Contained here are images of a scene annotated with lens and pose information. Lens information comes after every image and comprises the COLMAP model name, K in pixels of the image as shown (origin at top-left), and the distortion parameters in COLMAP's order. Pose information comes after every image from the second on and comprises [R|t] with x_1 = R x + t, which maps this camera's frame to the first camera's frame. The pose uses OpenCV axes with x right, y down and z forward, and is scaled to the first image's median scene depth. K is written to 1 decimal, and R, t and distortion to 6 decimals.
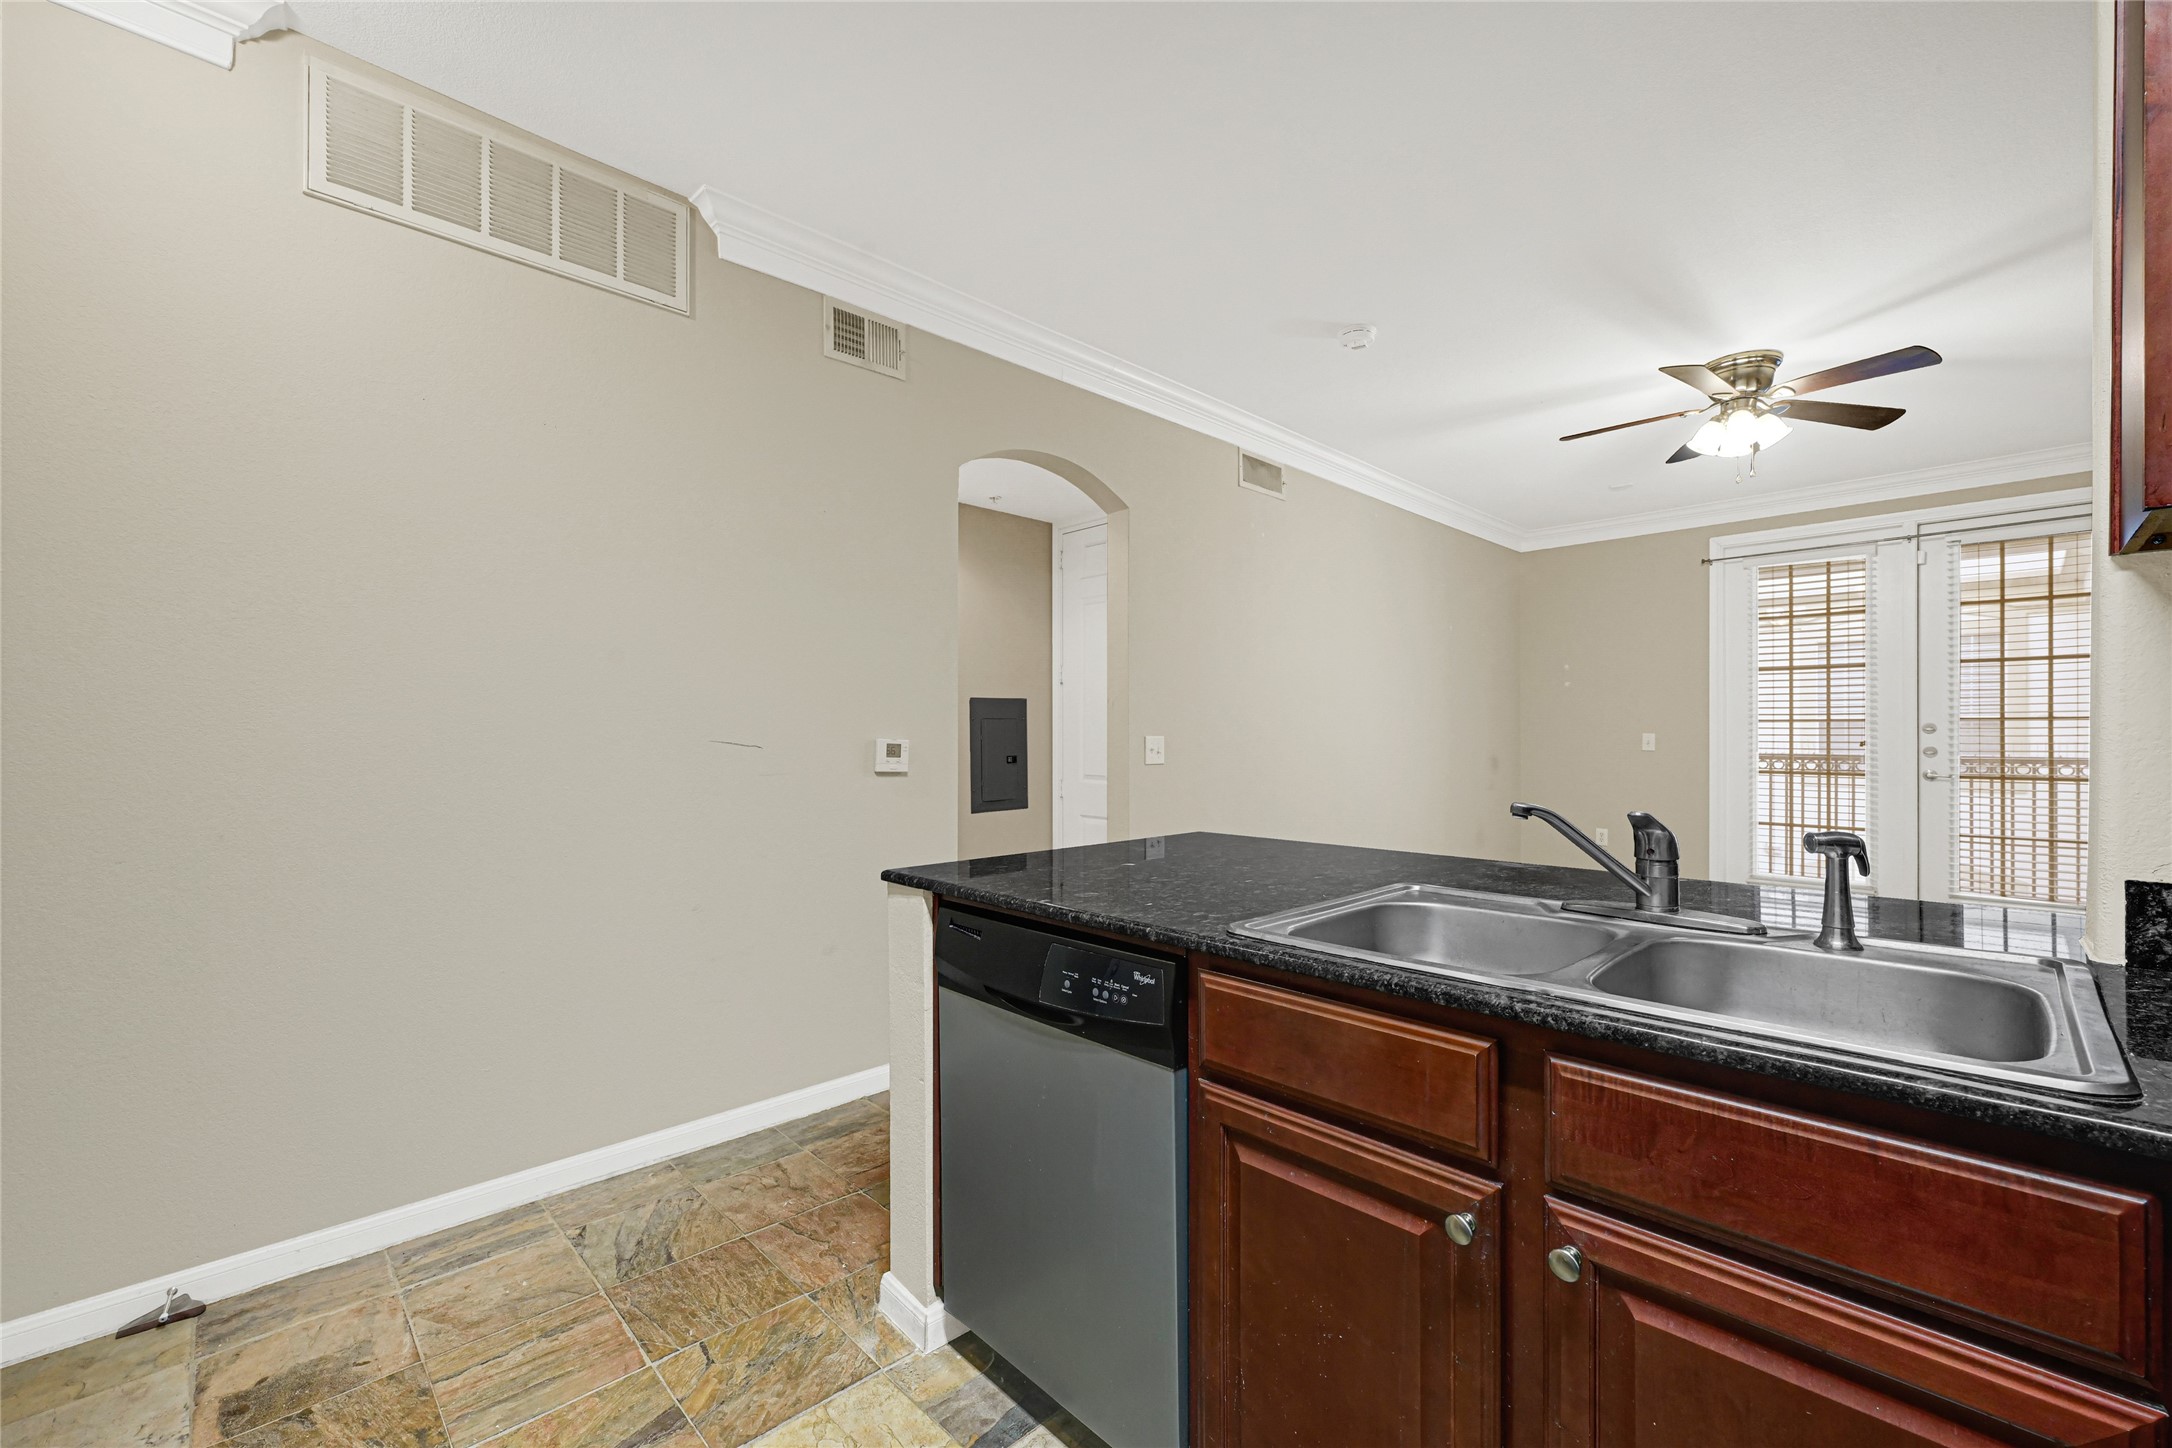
lens RADIAL K [[884.3, 0, 1084.8], [0, 884.3, 731.8], [0, 0, 1]] dist [0.002838, 0.000079]
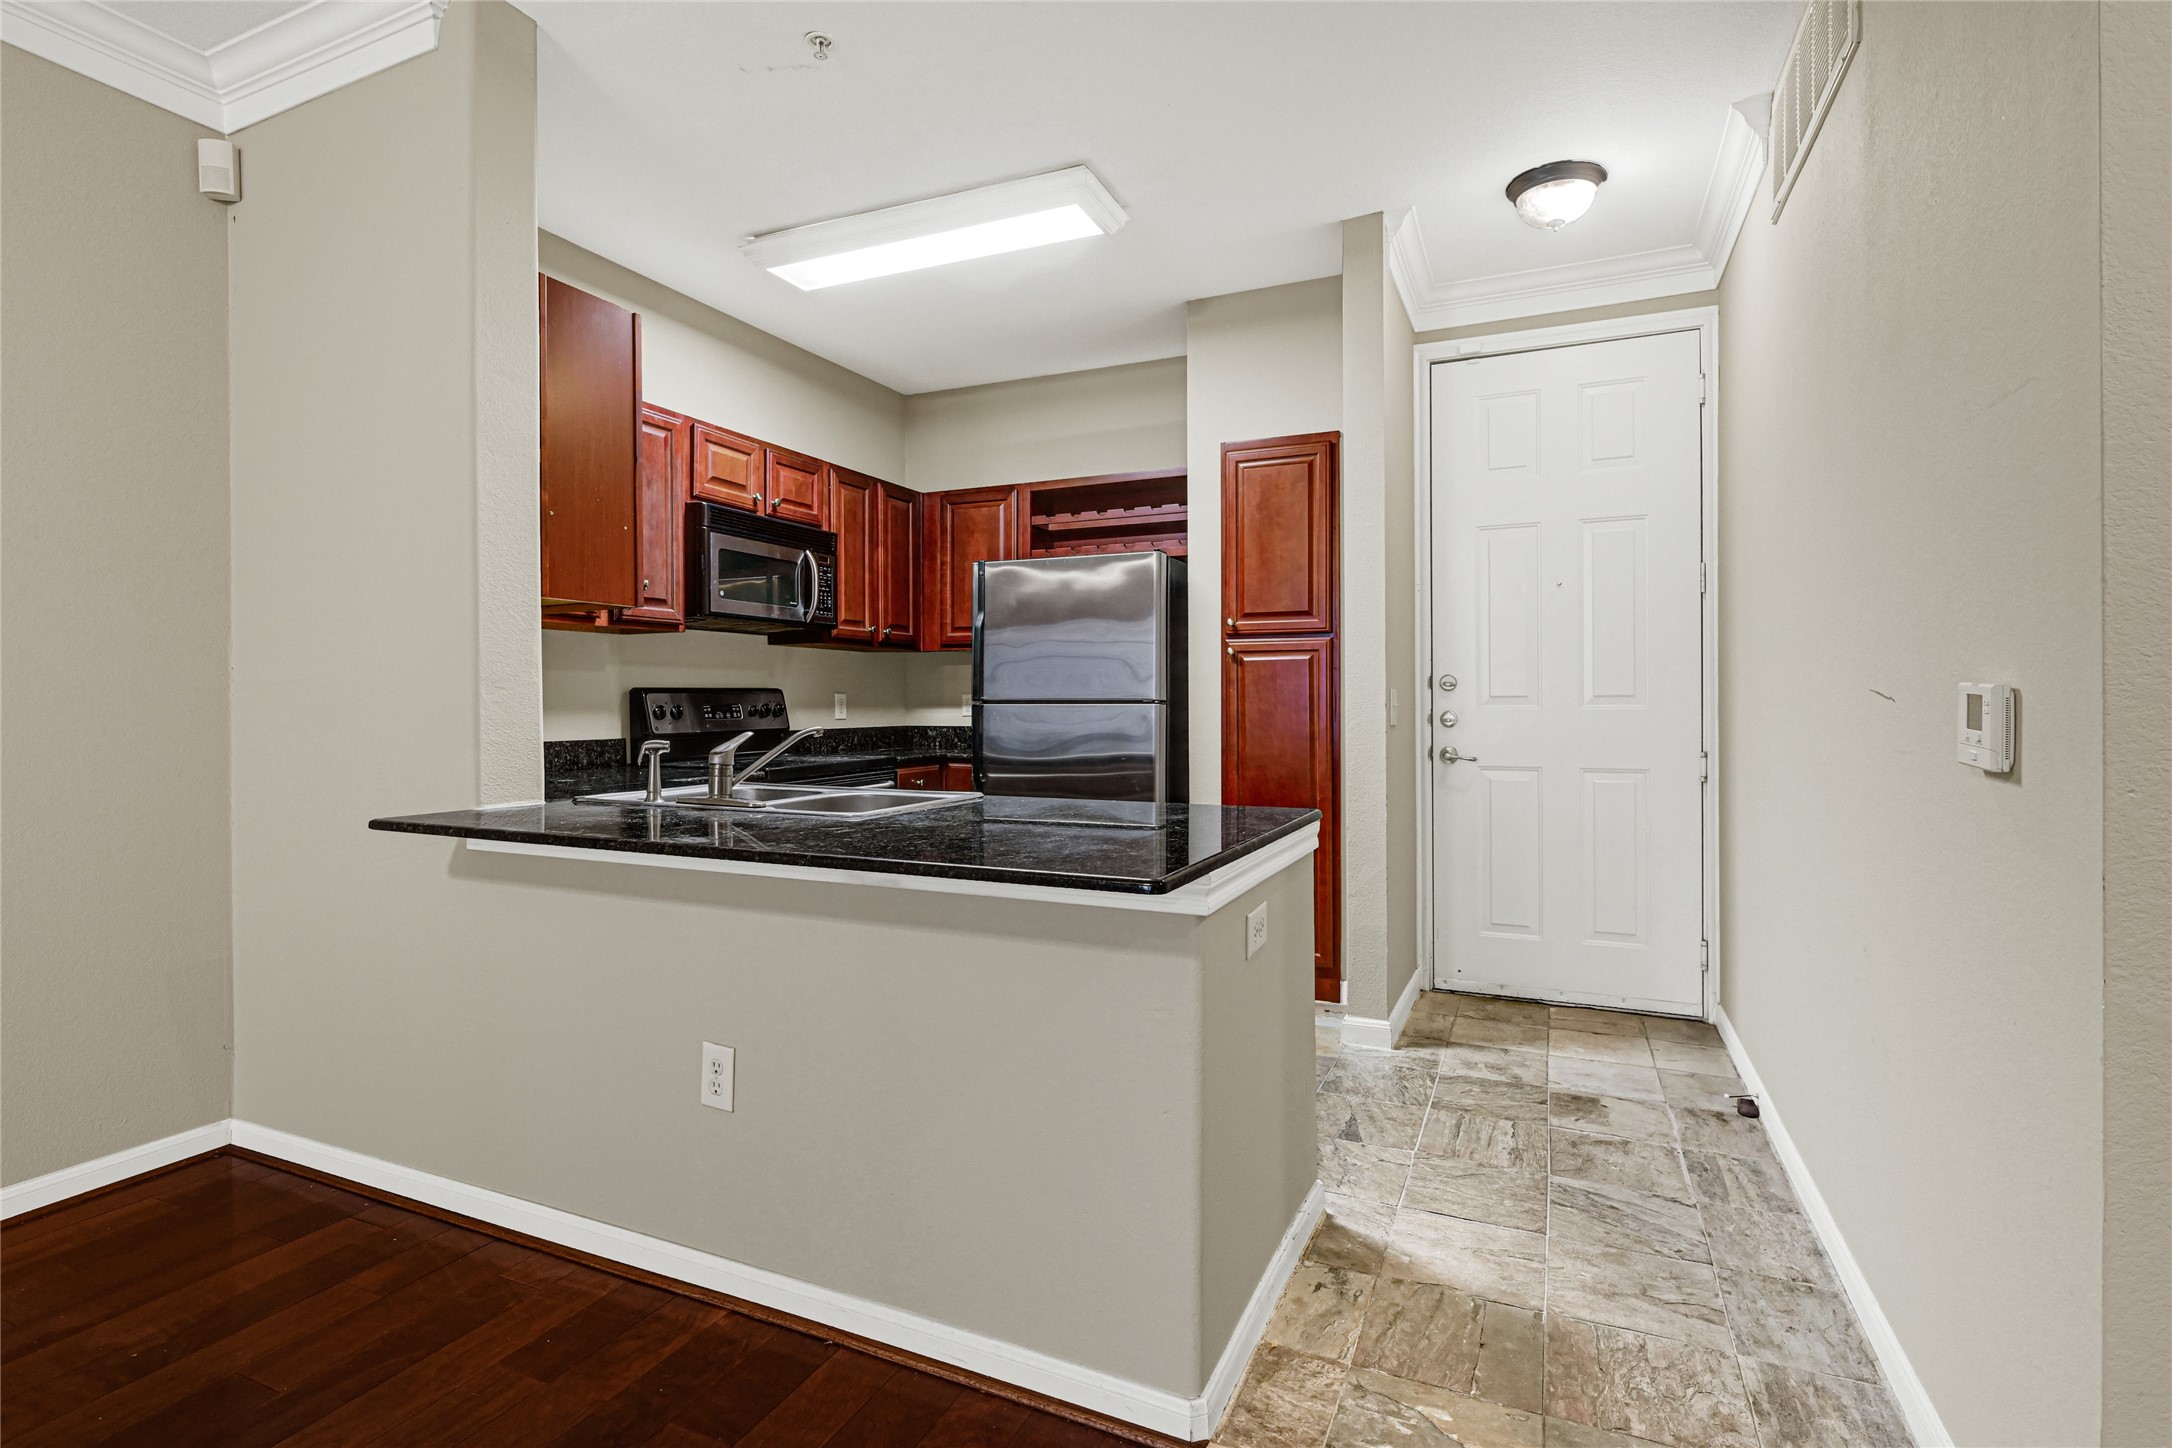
lens RADIAL K [[1041.8, 0, 1089.4], [0, 1041.8, 703.5], [0, 0, 1]] dist [0.001989, 0.000309]
pose [[-0.927080, 0.004086, -0.374840, 0.206003], [0.005629, 0.999980, -0.003022, 0.011281], [0.374820, -0.004911, -0.927085, 0.836146]]
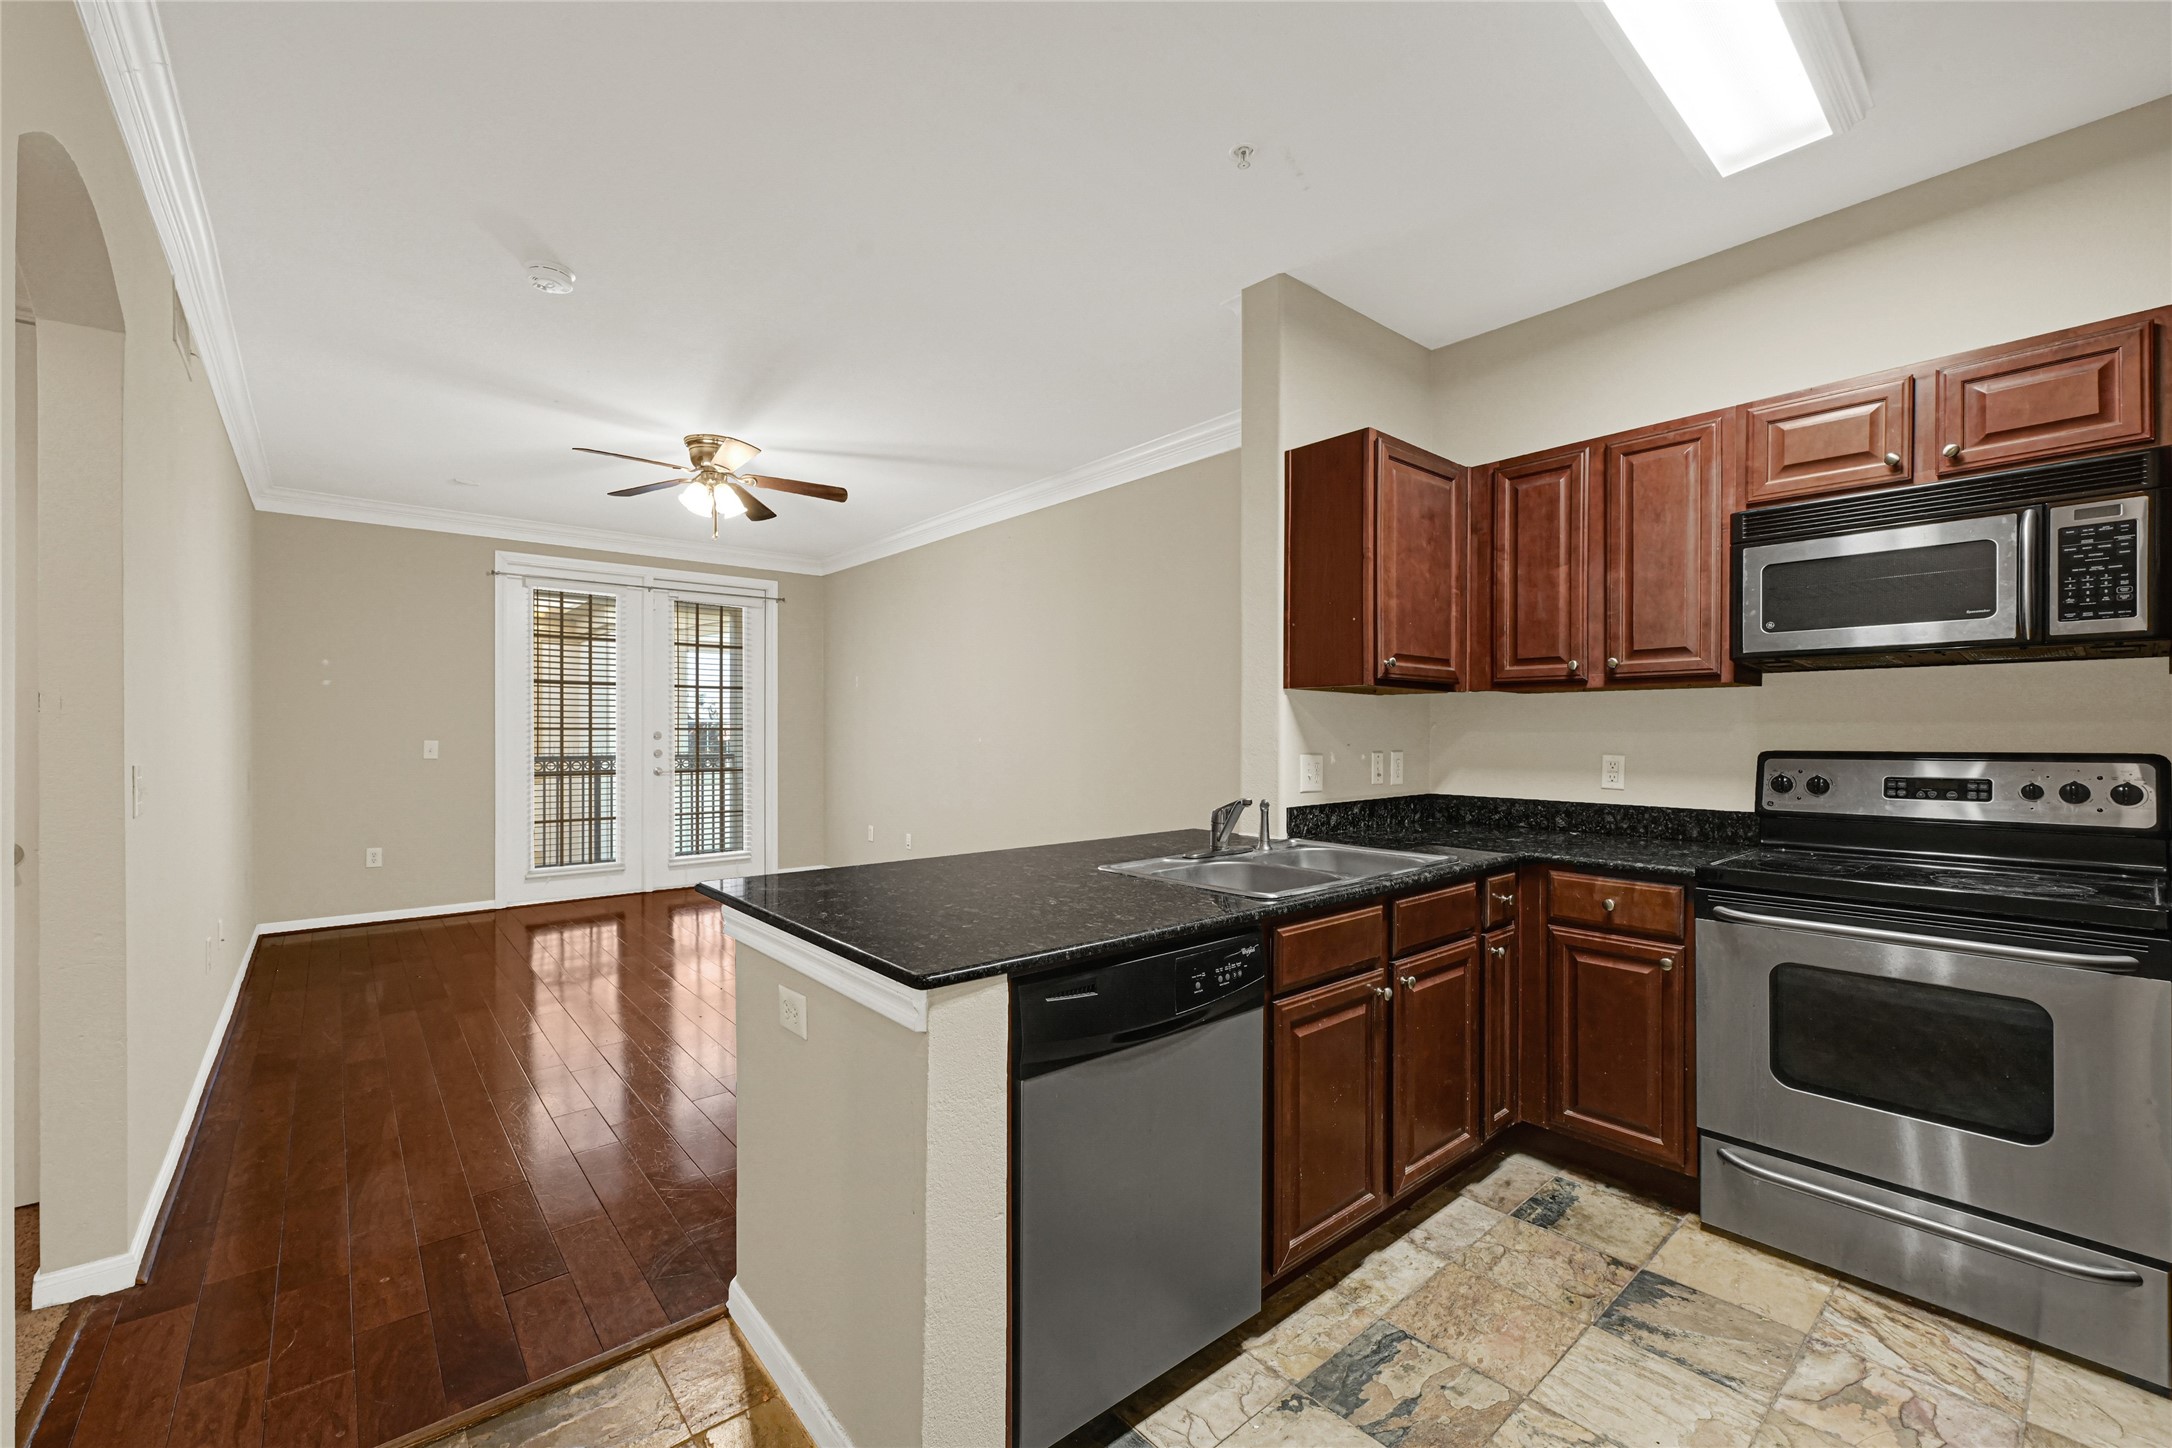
lens RADIAL K [[884.3, 0, 1084.8], [0, 884.3, 731.8], [0, 0, 1]] dist [0.002838, 0.000079]
pose [[0.063261, -0.001128, 0.997996, -0.364531], [-0.002700, 0.999996, 0.001301, -0.014915], [-0.997993, -0.002777, 0.063258, 0.330754]]
